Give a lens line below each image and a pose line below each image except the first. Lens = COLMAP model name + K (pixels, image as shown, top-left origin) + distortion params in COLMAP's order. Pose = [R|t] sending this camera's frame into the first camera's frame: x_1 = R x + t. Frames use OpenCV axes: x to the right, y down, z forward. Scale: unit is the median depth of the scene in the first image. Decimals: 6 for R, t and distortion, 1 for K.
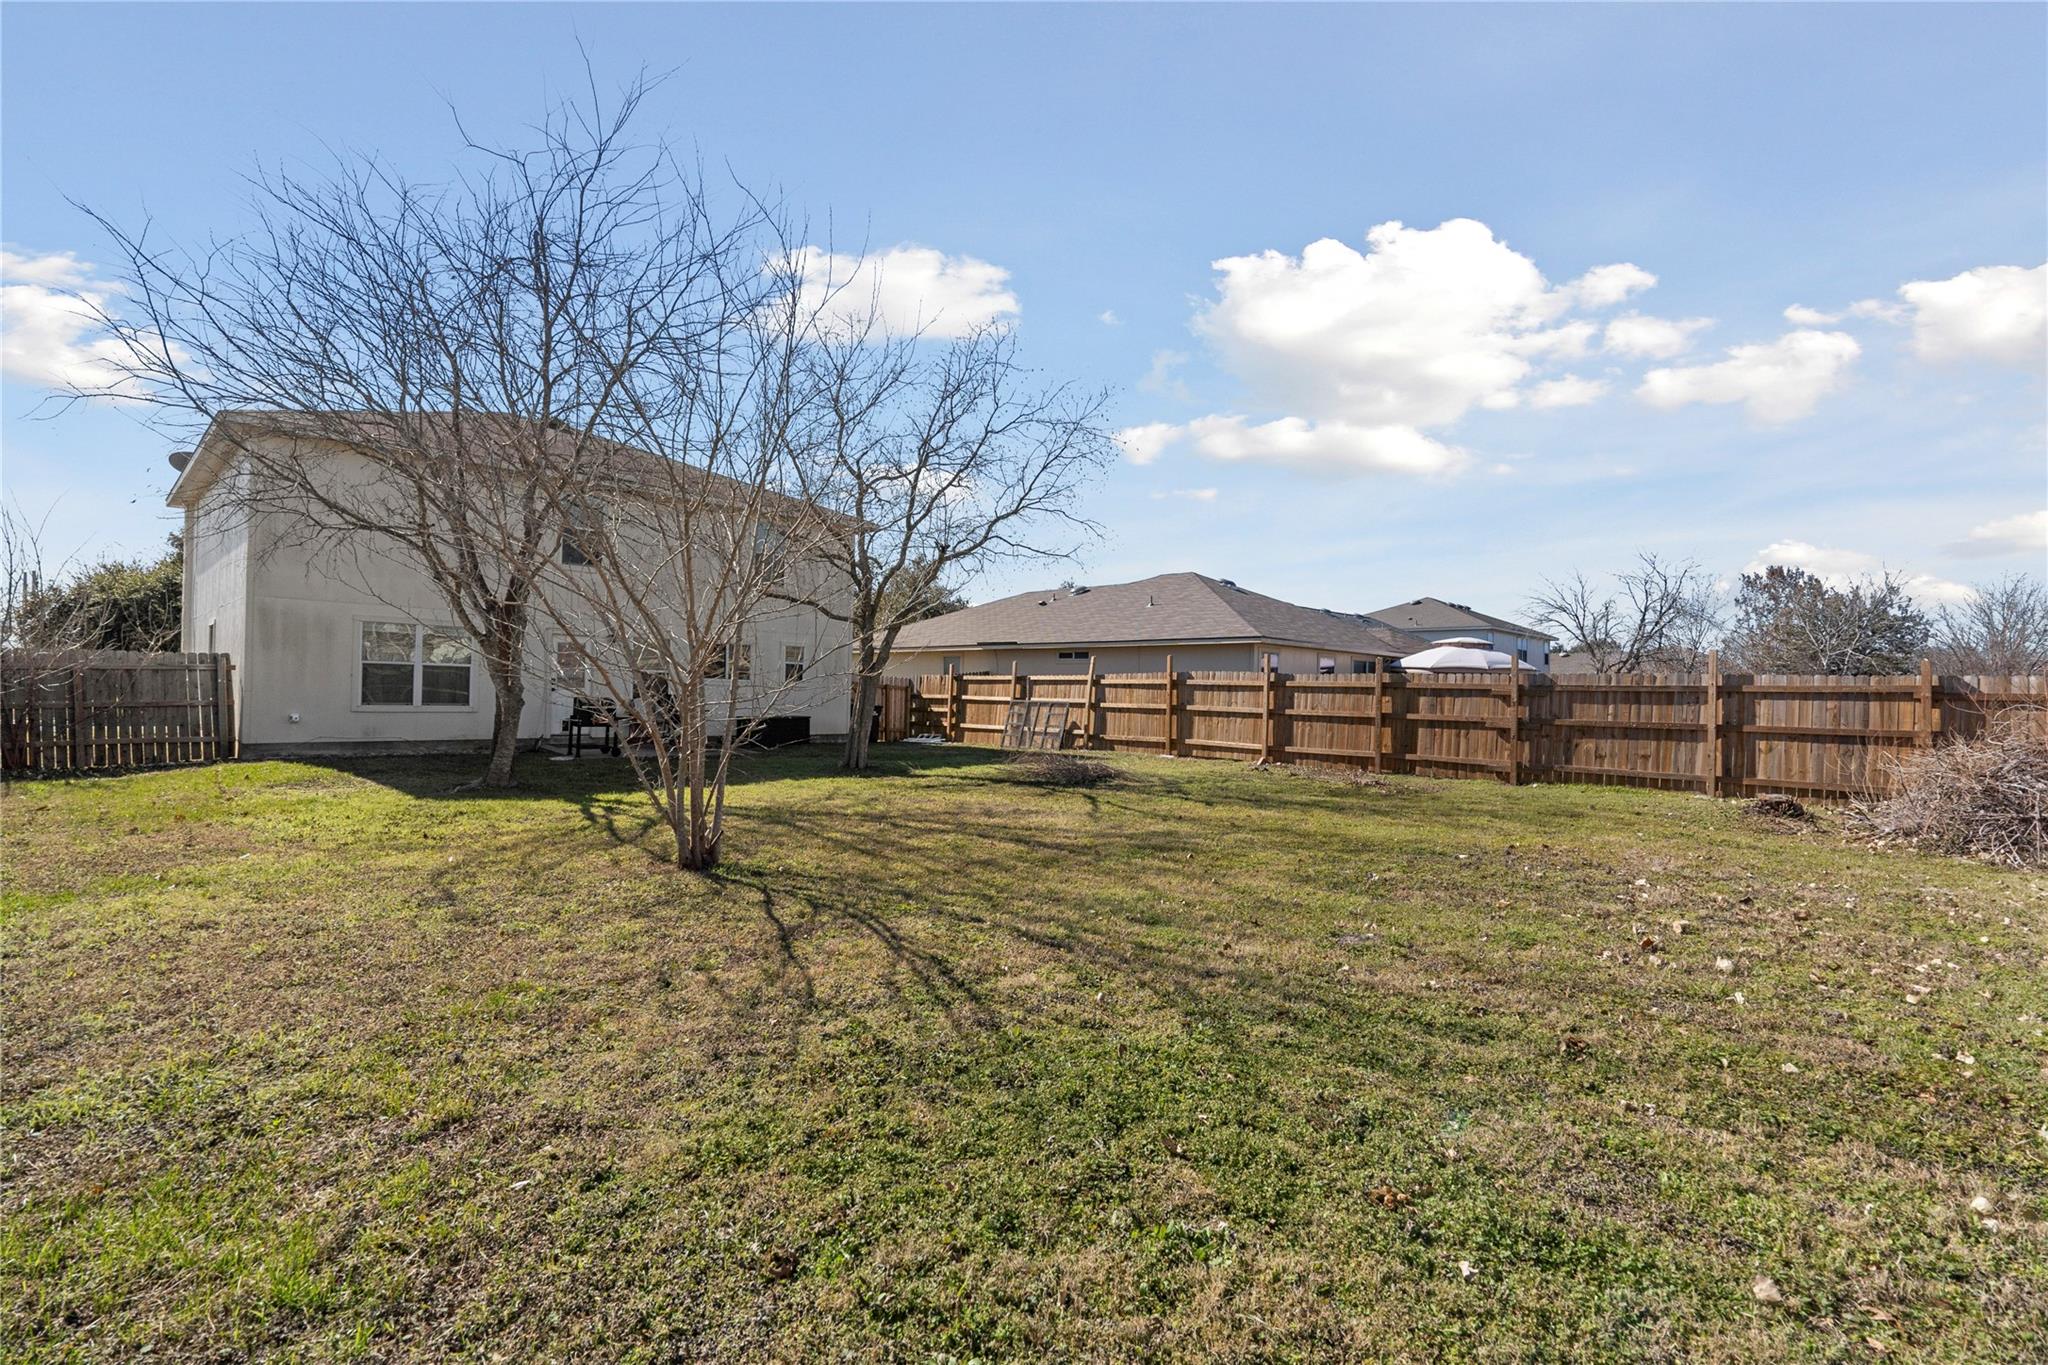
lens RADIAL K [[948.6, 0, 1015.1], [0, 948.6, 686.9], [0, 0, 1]] dist [0.000700, 0.001070]
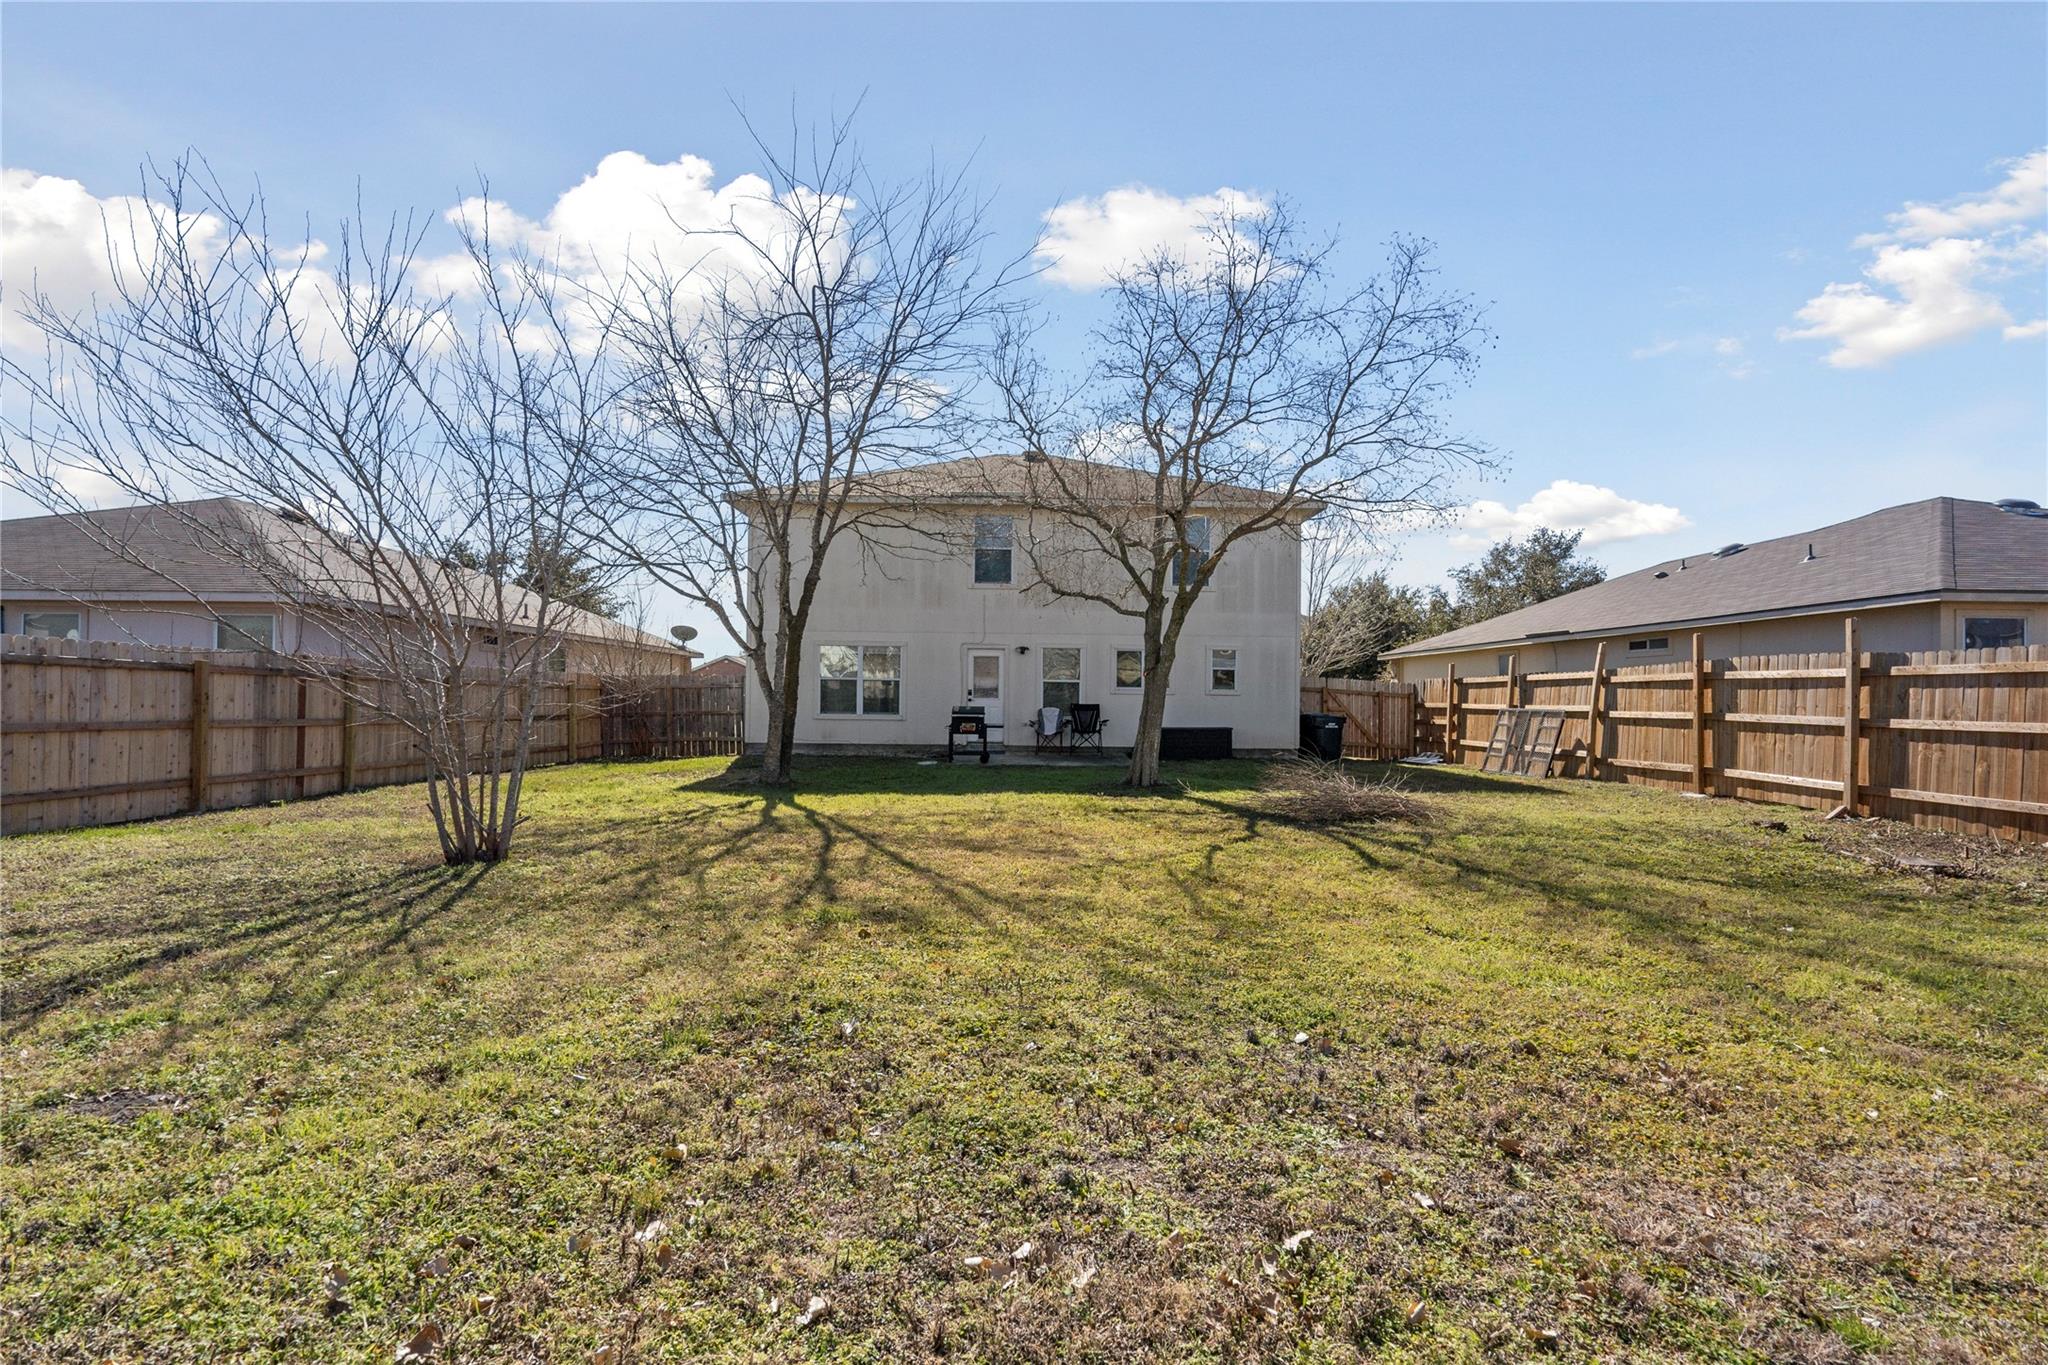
lens RADIAL K [[948.6, 0, 1020.0], [0, 948.6, 686.3], [0, 0, 1]] dist [0.000700, 0.001070]
pose [[0.718866, -0.022290, -0.694792, 0.281478], [0.009461, 0.999707, -0.022282, 0.011251], [0.695085, 0.009444, 0.718866, 0.247596]]
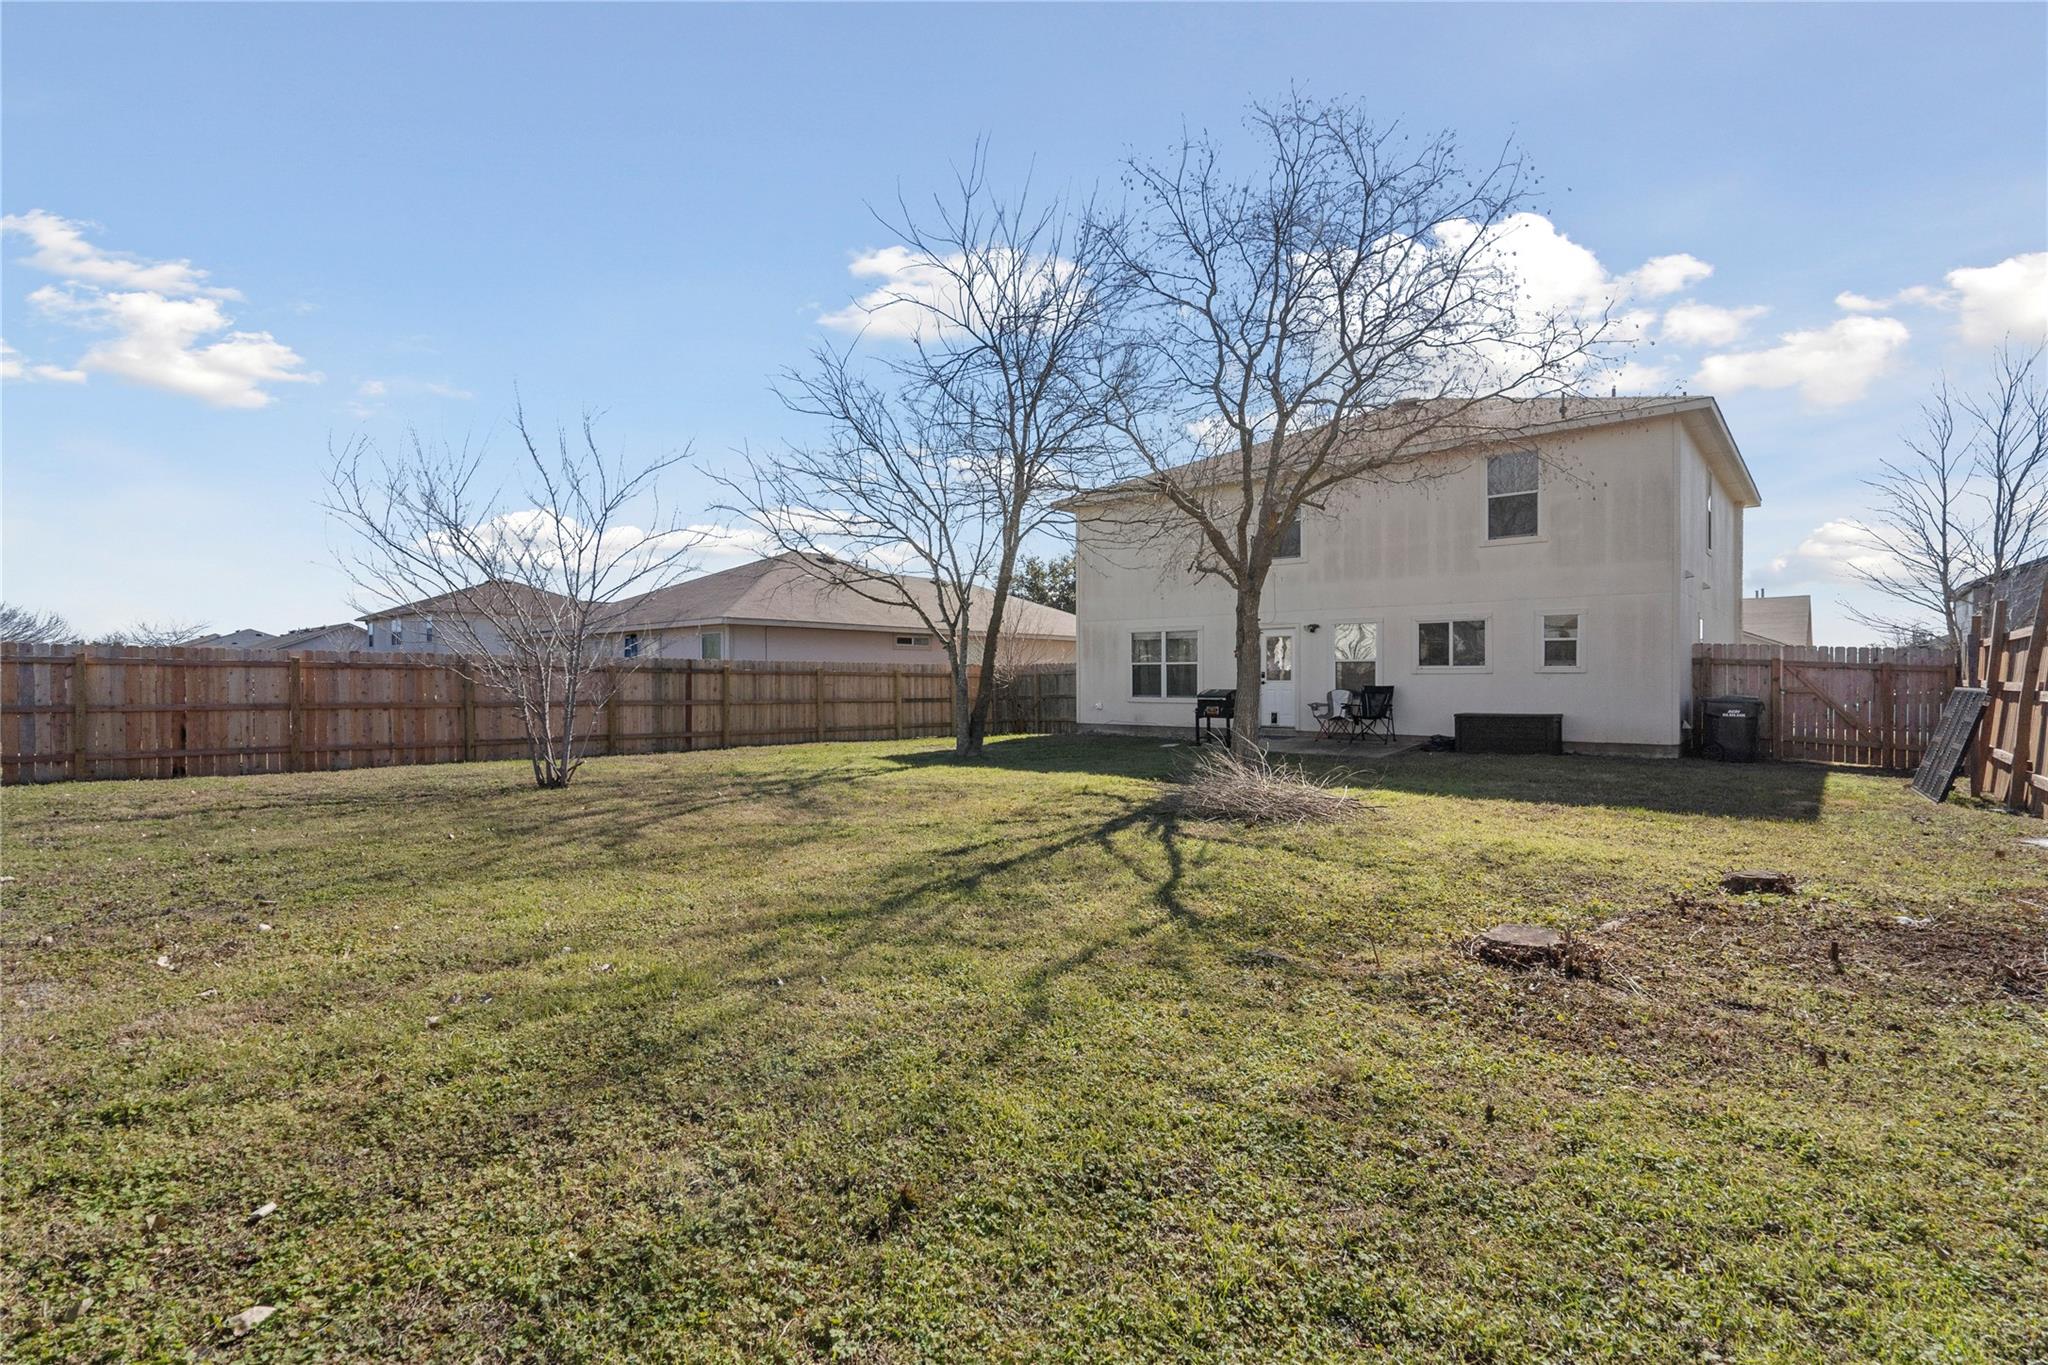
lens RADIAL K [[948.6, 0, 1024.9], [0, 948.6, 681.8], [0, 0, 1]] dist [0.000700, 0.001070]
pose [[0.077505, -0.017418, -0.996840, 0.491105], [0.011504, 0.999796, -0.016575, 0.015509], [0.996926, -0.010182, 0.077689, 0.616493]]
